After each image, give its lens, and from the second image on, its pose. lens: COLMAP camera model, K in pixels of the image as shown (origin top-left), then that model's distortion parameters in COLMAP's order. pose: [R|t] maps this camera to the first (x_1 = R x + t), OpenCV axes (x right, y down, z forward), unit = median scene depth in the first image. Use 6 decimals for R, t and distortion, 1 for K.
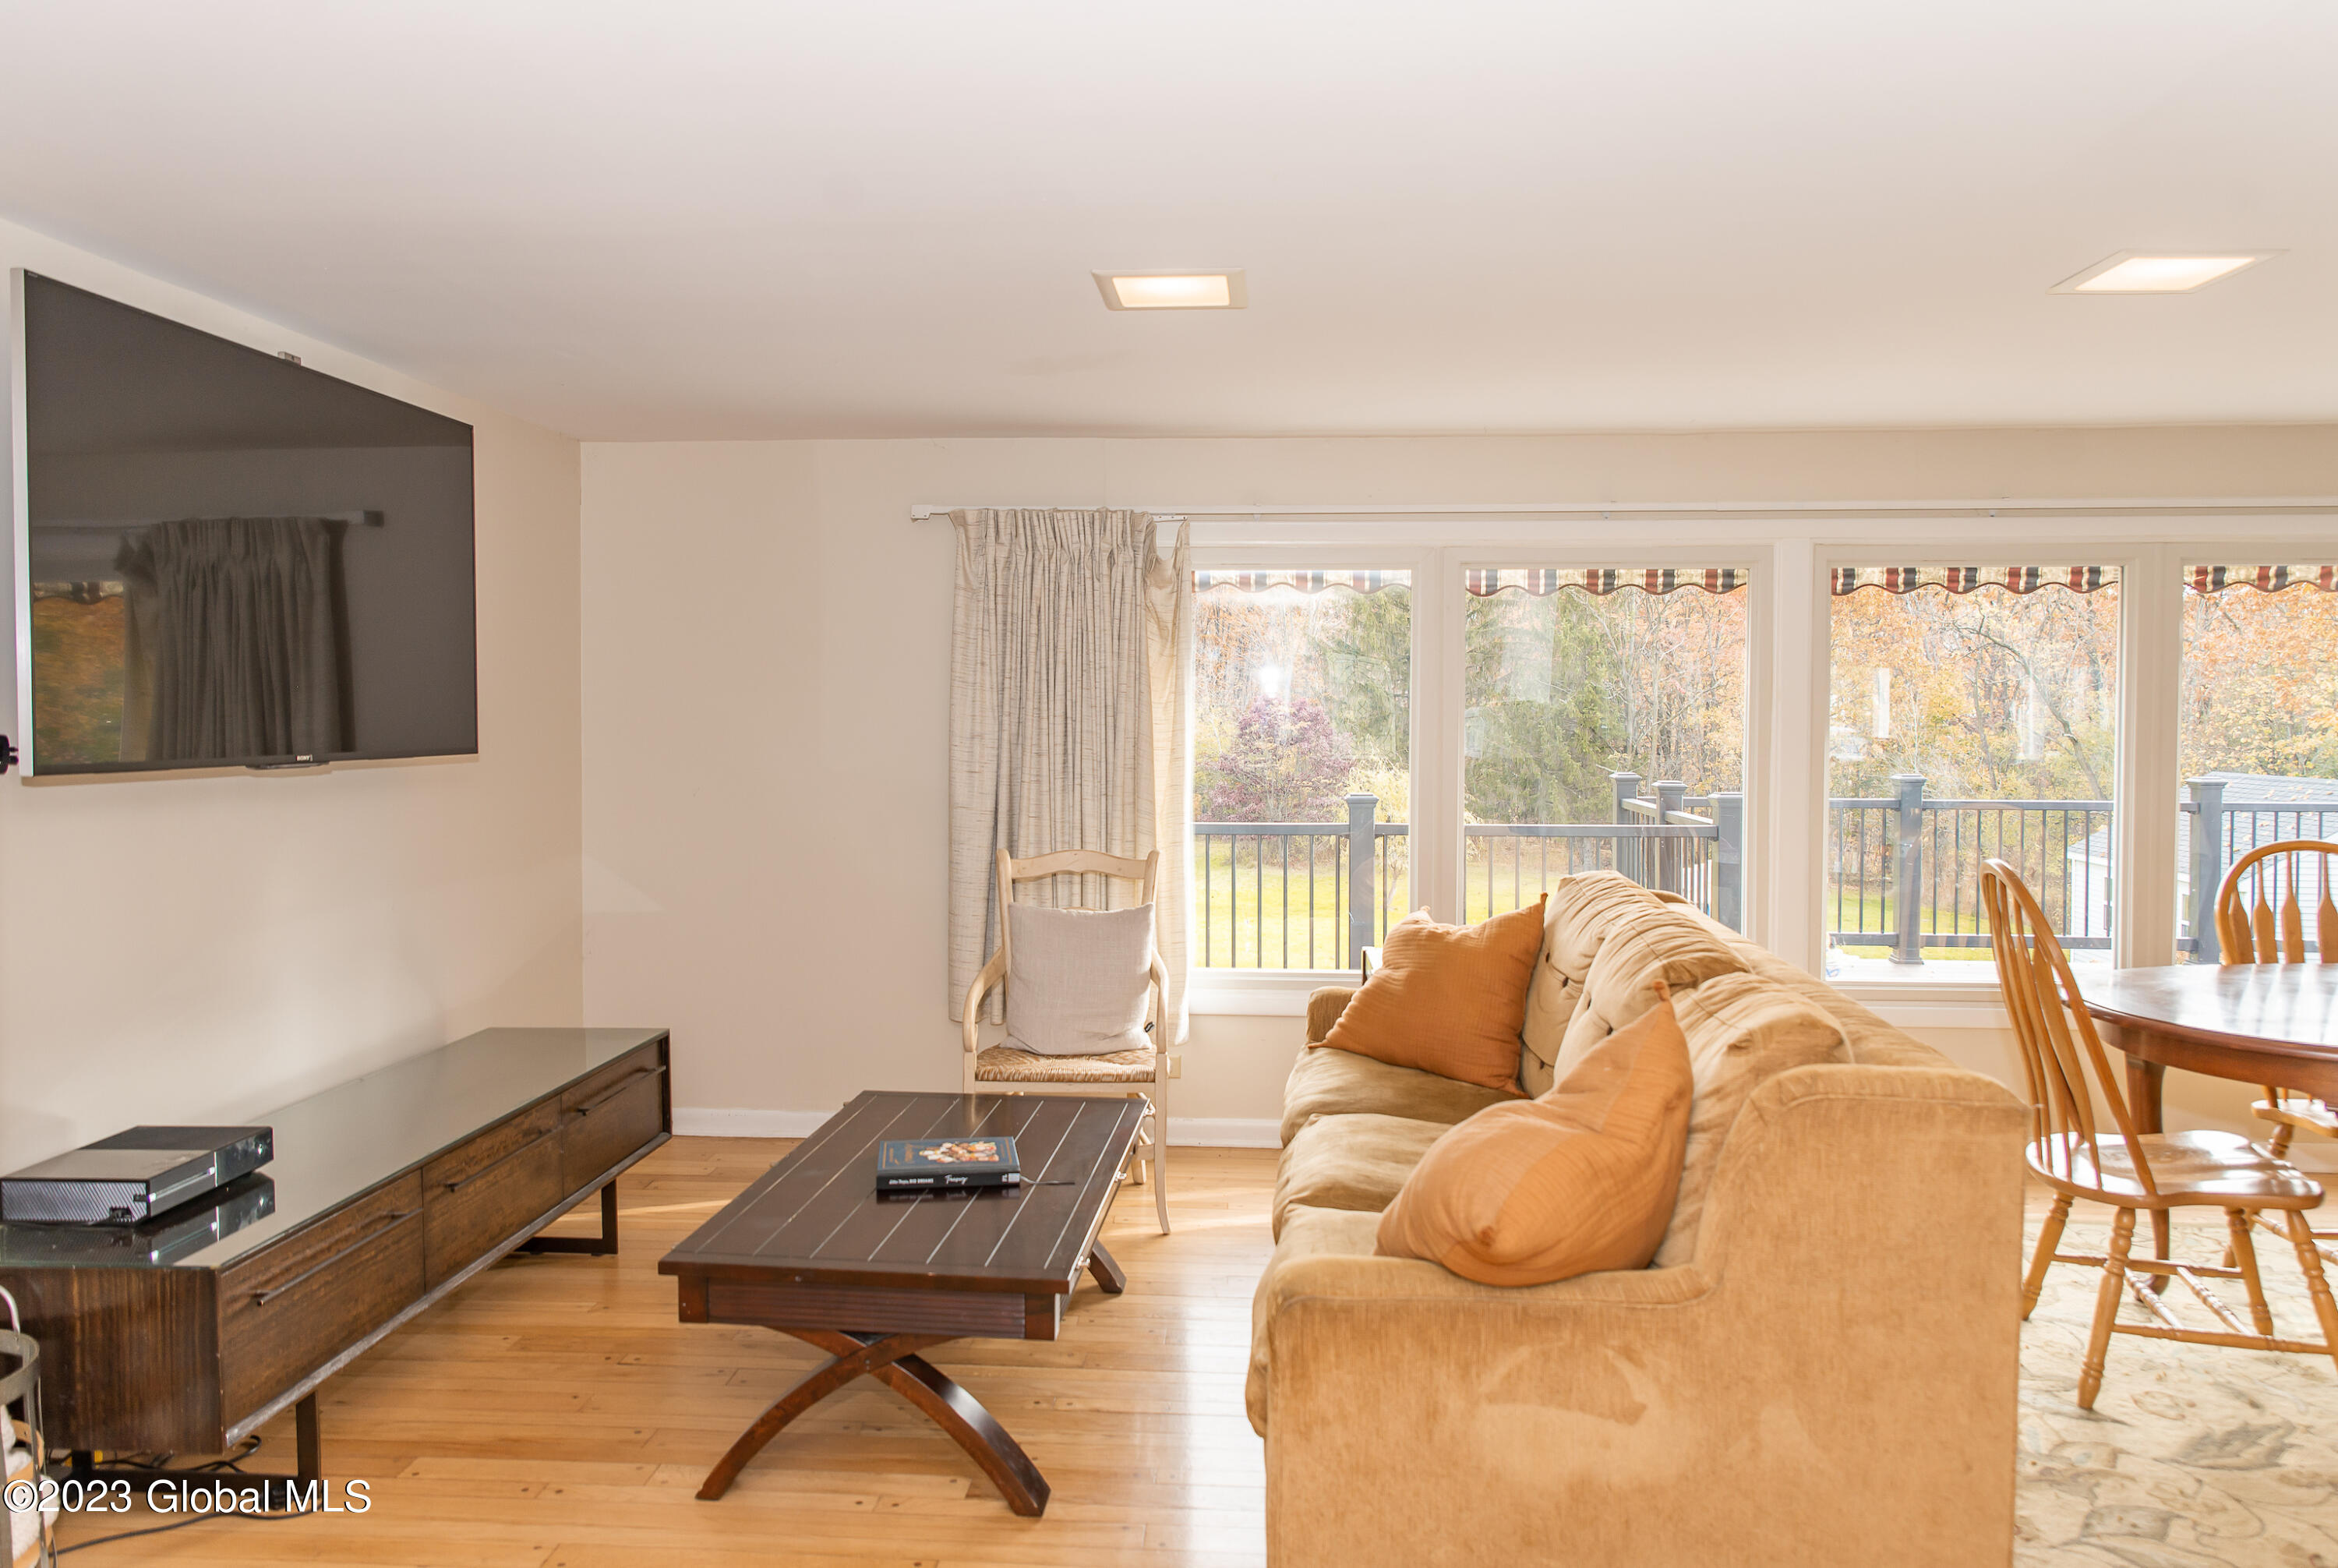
lens RADIAL K [[1591.3, 0, 1162.0], [0, 1591.3, 770.5], [0, 0, 1]] dist [-0.001486, -0.000755]
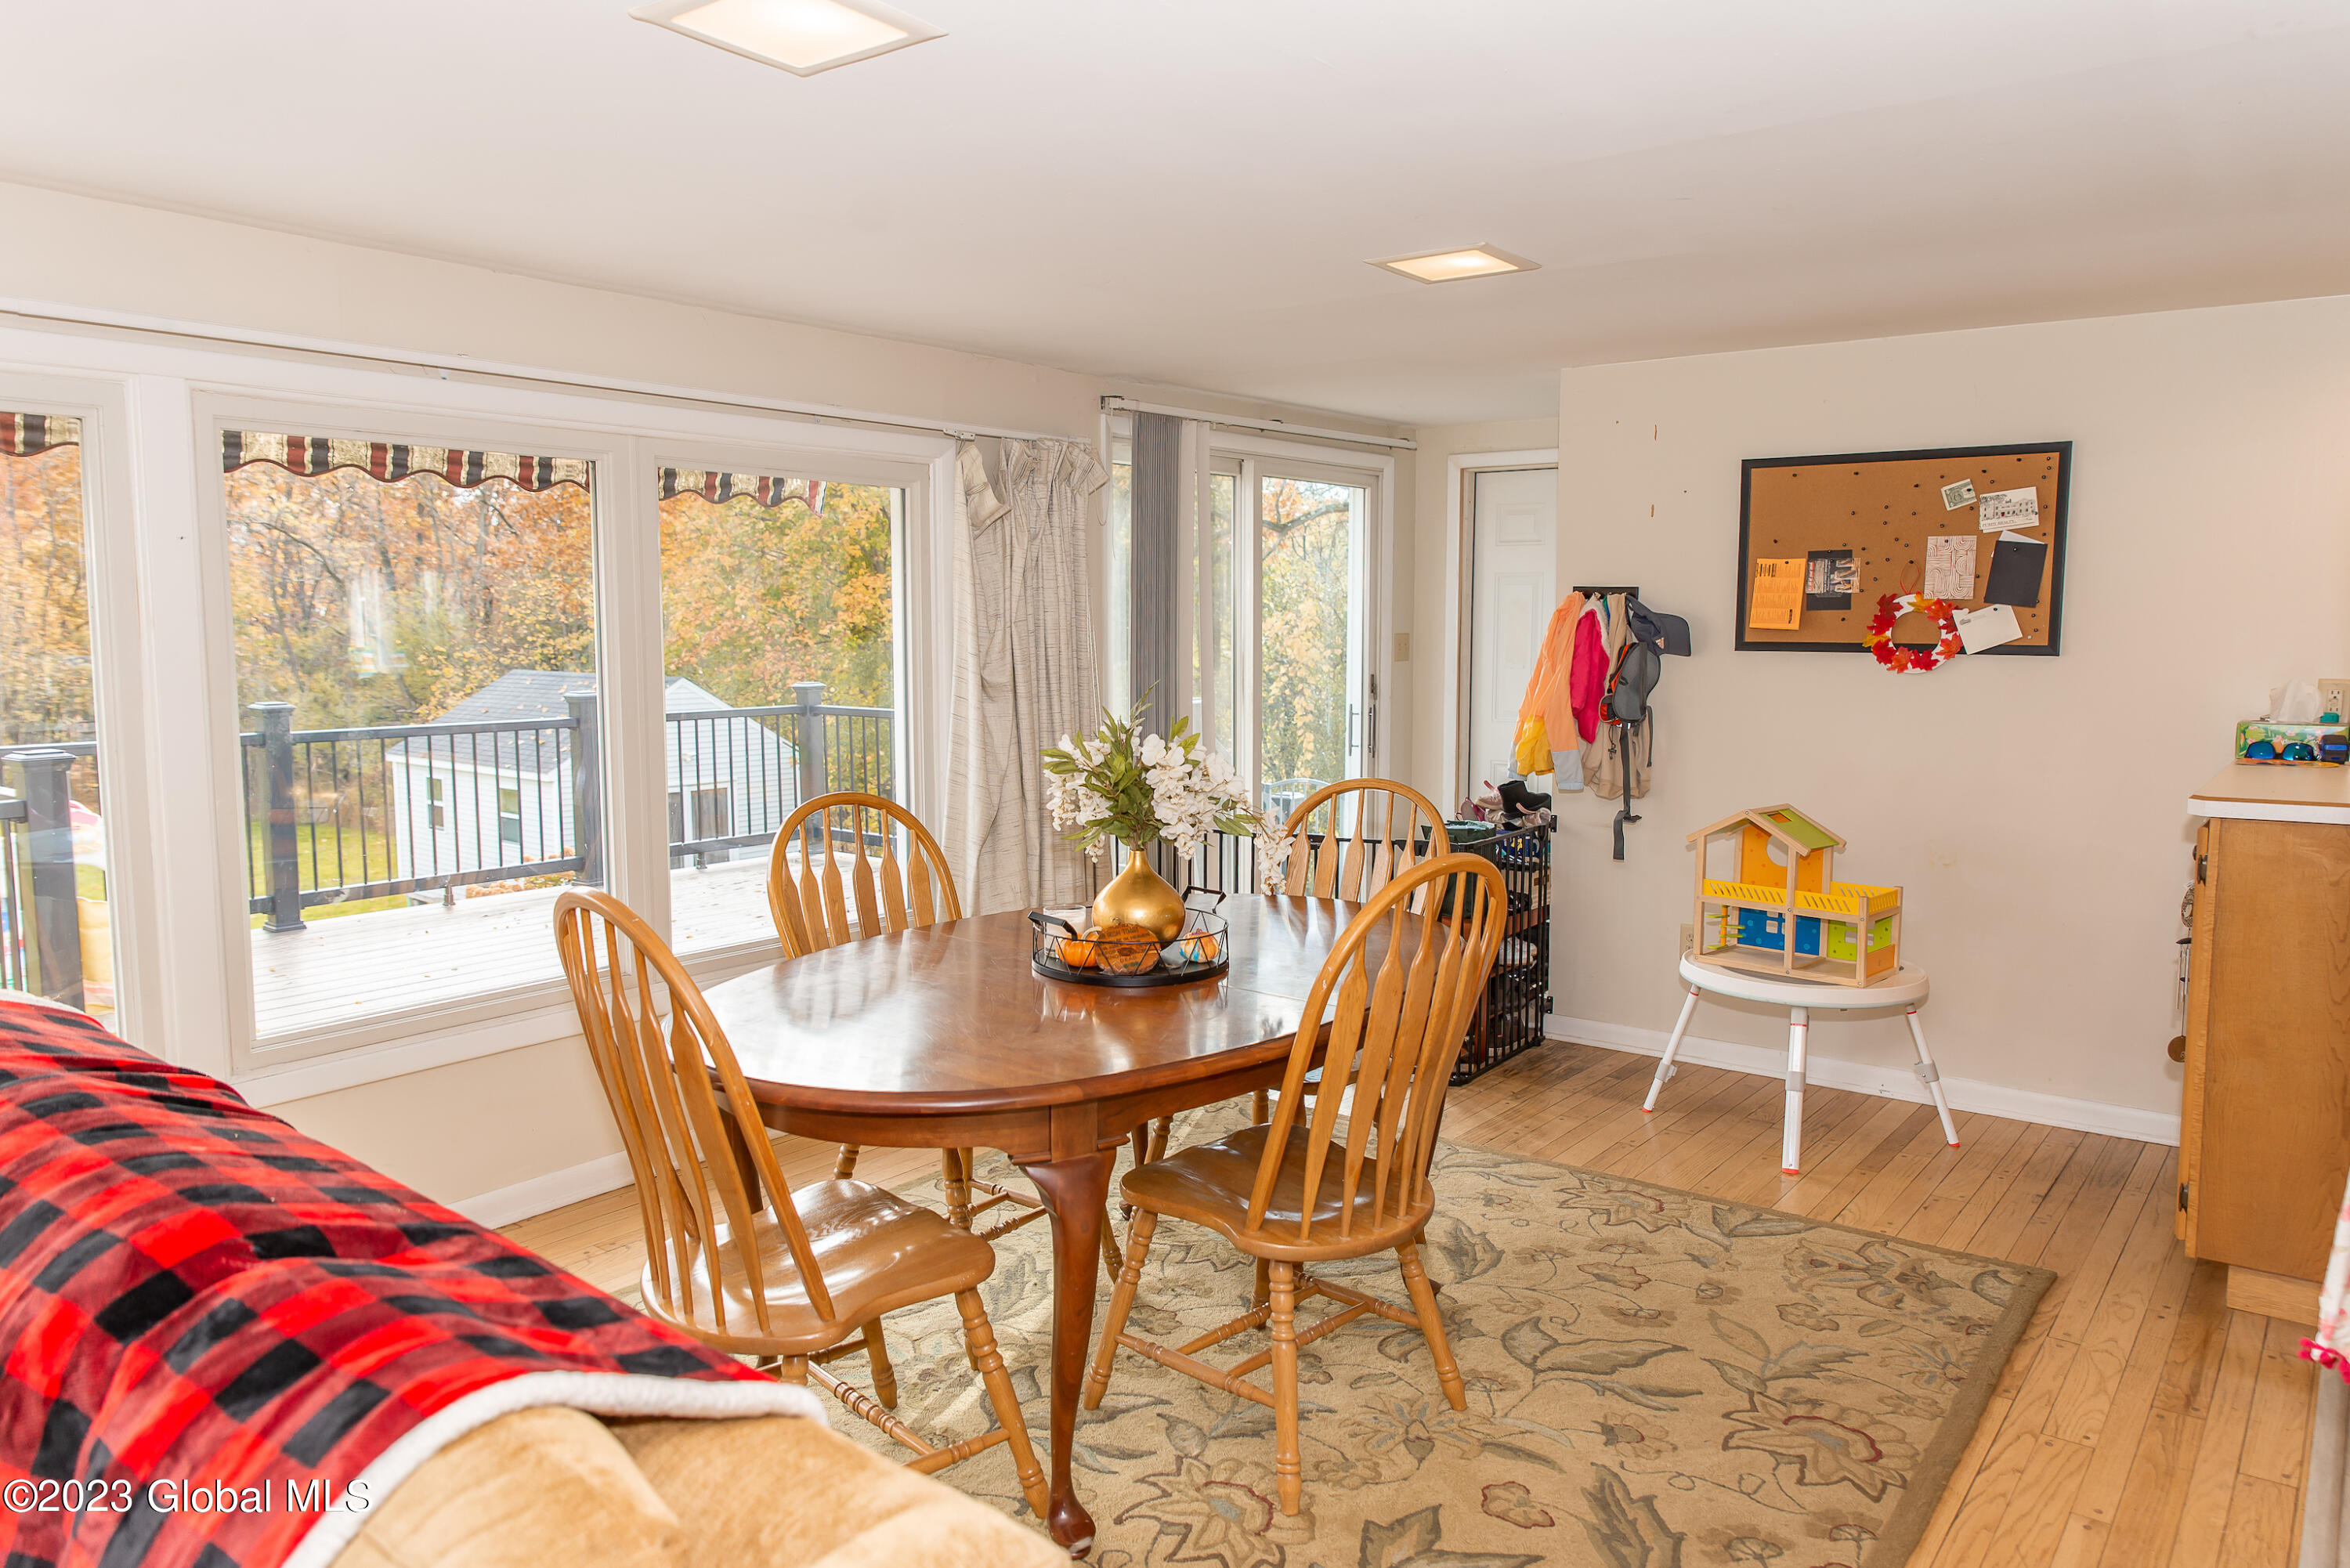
lens RADIAL K [[1599.4, 0, 1168.0], [0, 1599.4, 770.5], [0, 0, 1]] dist [-0.001486, -0.000755]
pose [[0.554423, -0.080201, 0.828362, 0.068898], [0.027788, 0.996575, 0.077889, -0.023694], [-0.831771, -0.020165, 0.554753, 0.270866]]
